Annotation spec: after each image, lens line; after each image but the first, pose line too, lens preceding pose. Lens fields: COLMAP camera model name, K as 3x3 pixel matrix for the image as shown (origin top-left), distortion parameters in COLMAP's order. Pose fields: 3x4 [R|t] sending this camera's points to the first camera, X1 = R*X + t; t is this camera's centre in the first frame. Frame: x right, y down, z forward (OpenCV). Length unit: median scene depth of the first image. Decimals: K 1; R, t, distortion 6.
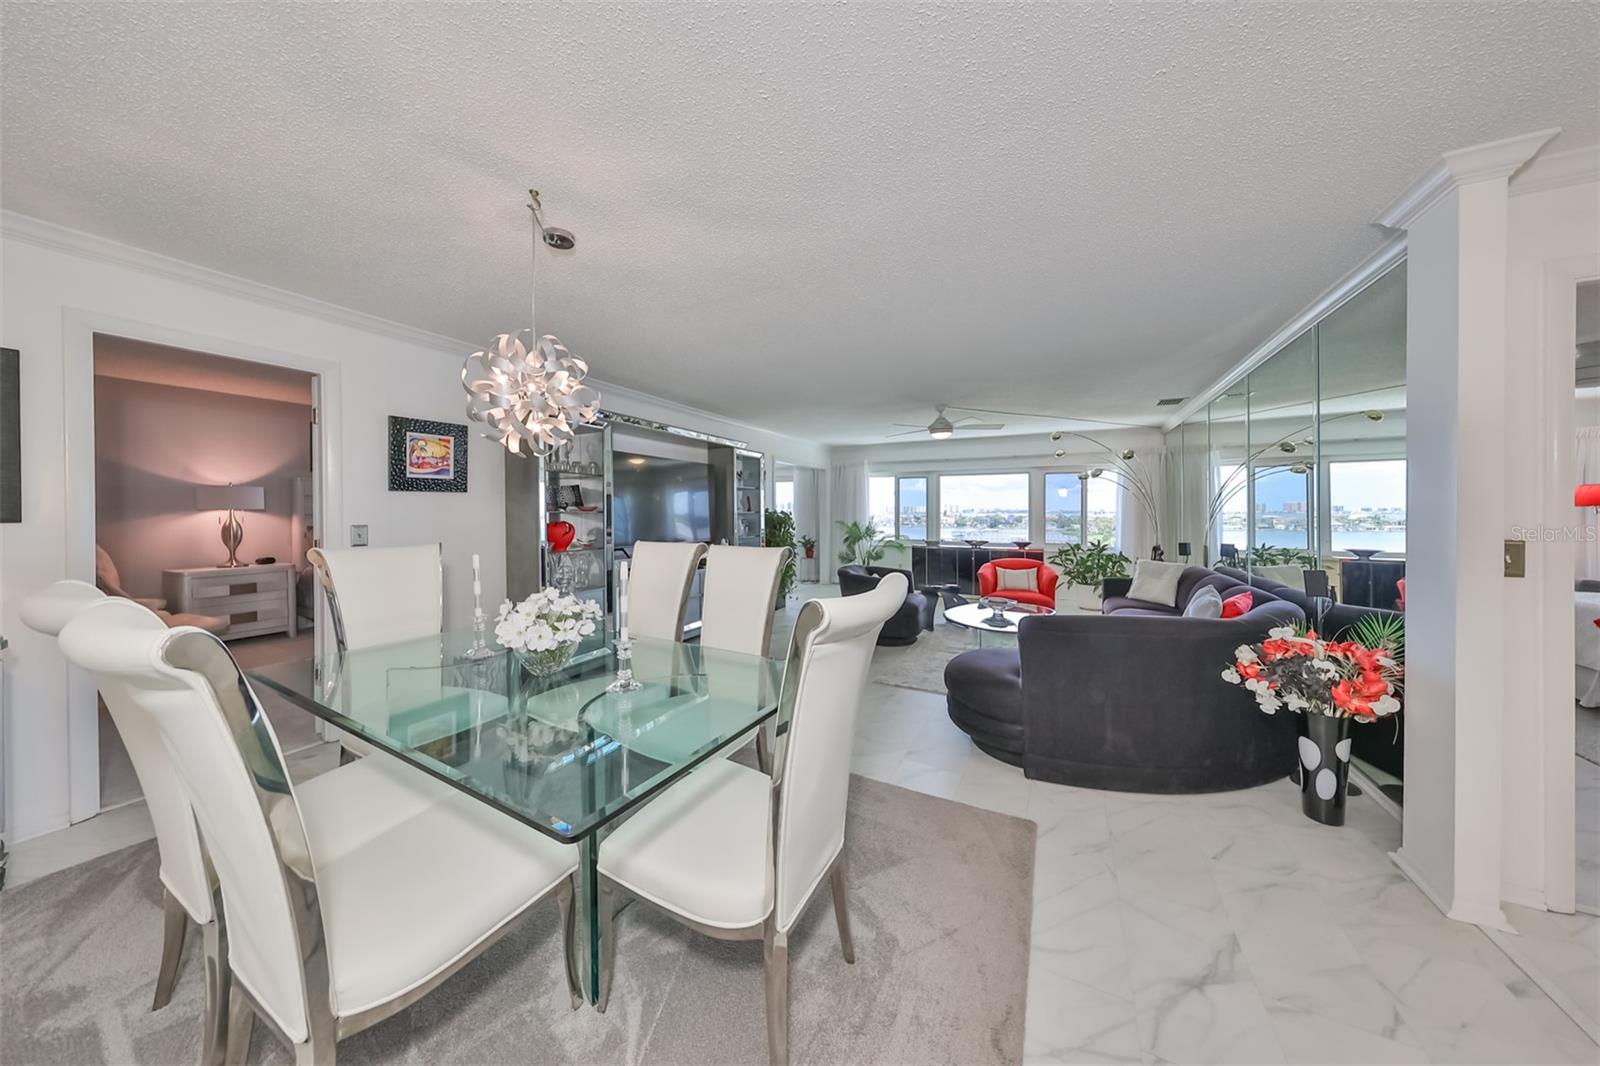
lens RADIAL K [[498.3, 0, 810.6], [0, 498.3, 510.2], [0, 0, 1]] dist [-0.000384, 0.000097]
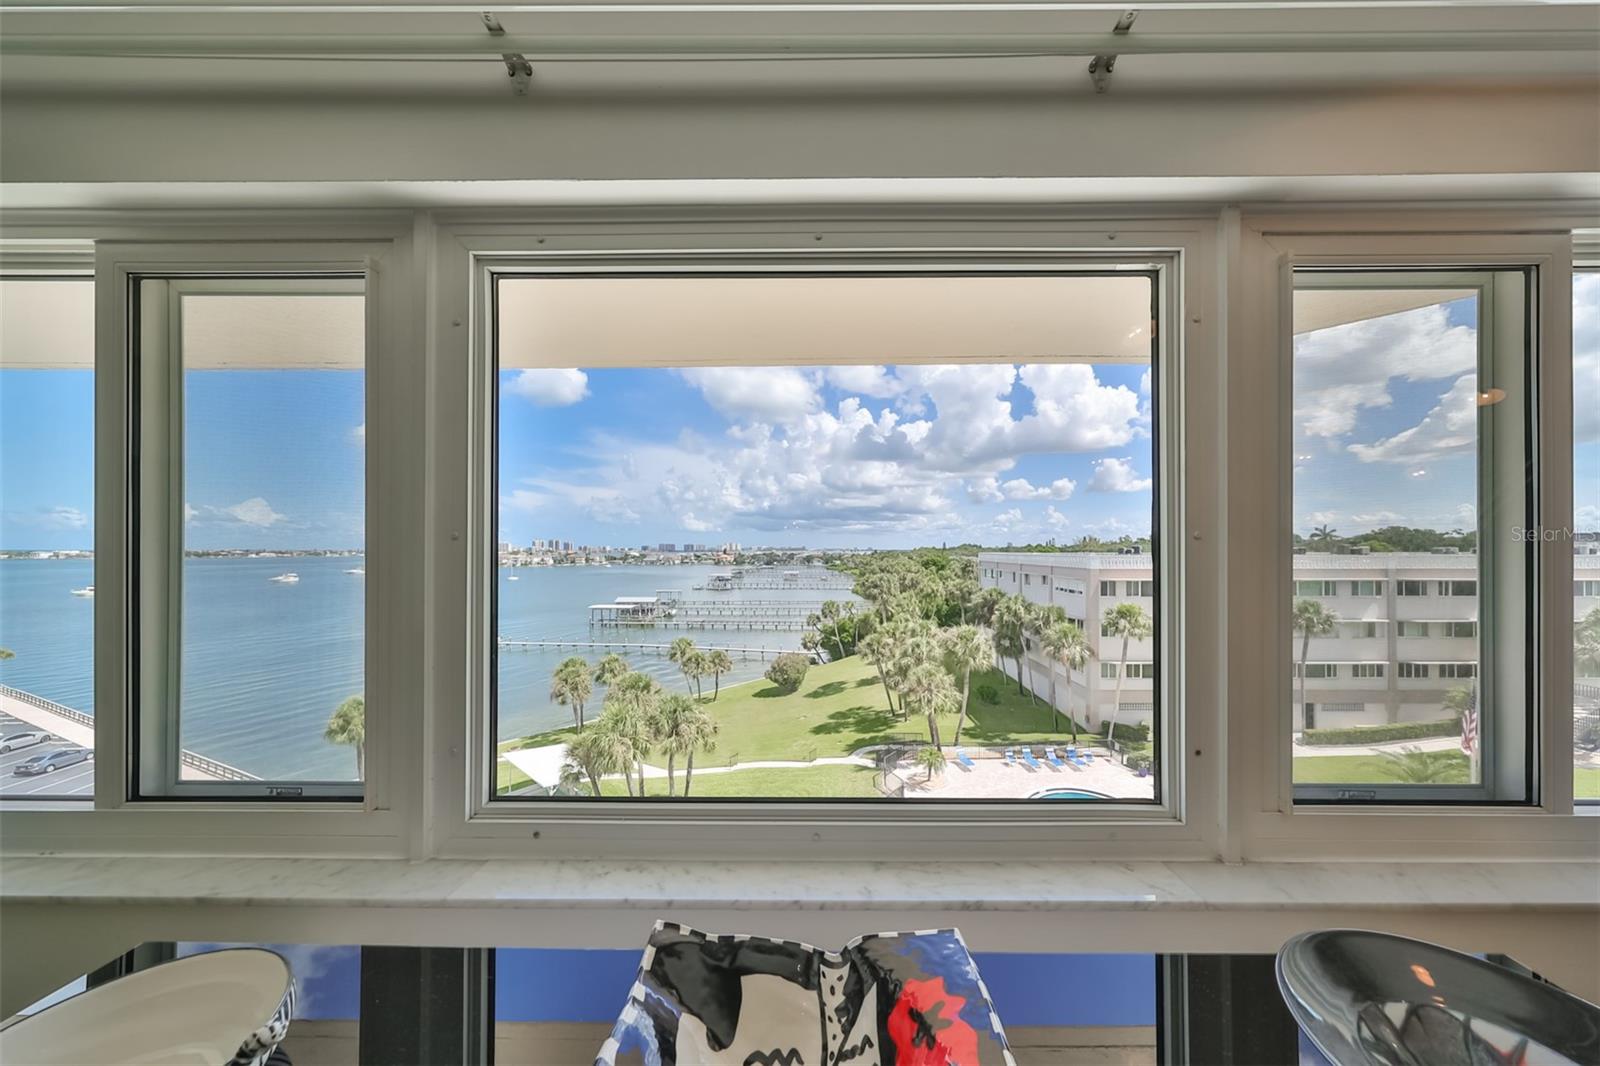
lens RADIAL K [[482.1, 0, 813.1], [0, 482.1, 522.7], [0, 0, 1]] dist [0.001168, 0.000073]
pose [[0.903632, 0.021581, 0.427765, 0.310748], [0.000952, 0.998626, -0.052393, -0.002503], [-0.428308, 0.047752, 0.902370, 0.943498]]
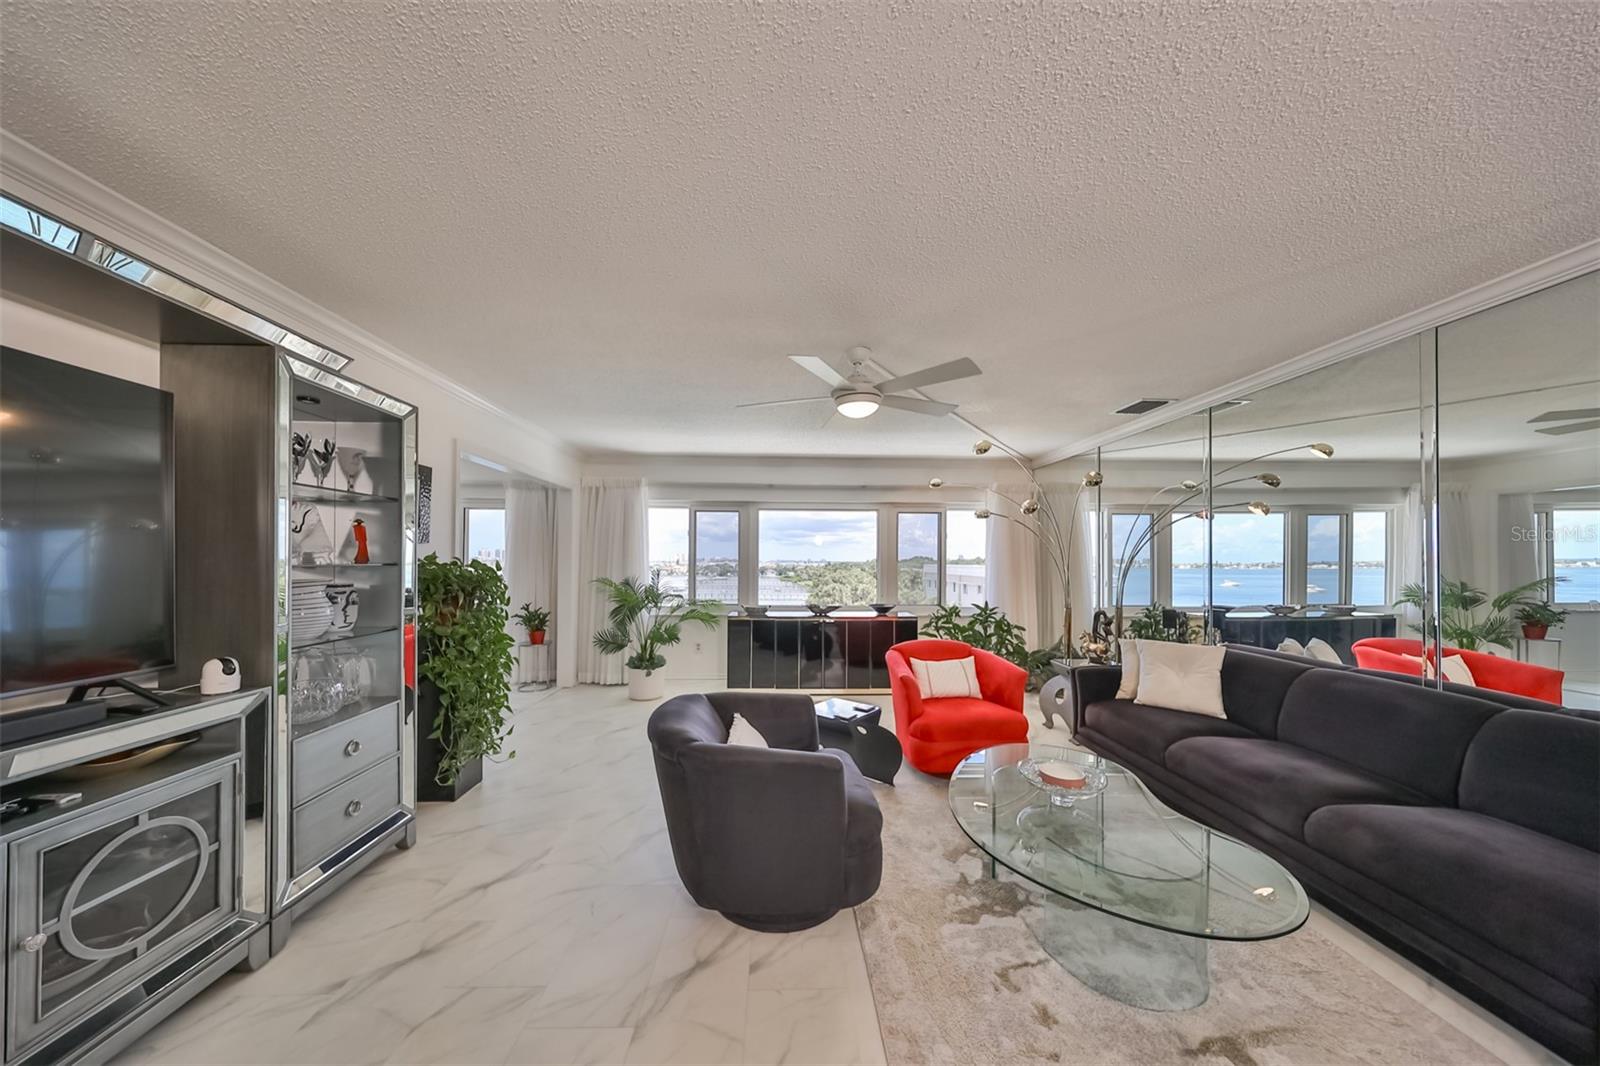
lens RADIAL K [[498.3, 0, 771.1], [0, 498.3, 559.1], [0, 0, 1]] dist [-0.000384, 0.000097]
pose [[0.898630, 0.005456, 0.438673, -0.013932], [-0.005747, 0.999983, -0.000665, -0.000947], [-0.438669, -0.001923, 0.898647, 0.418677]]
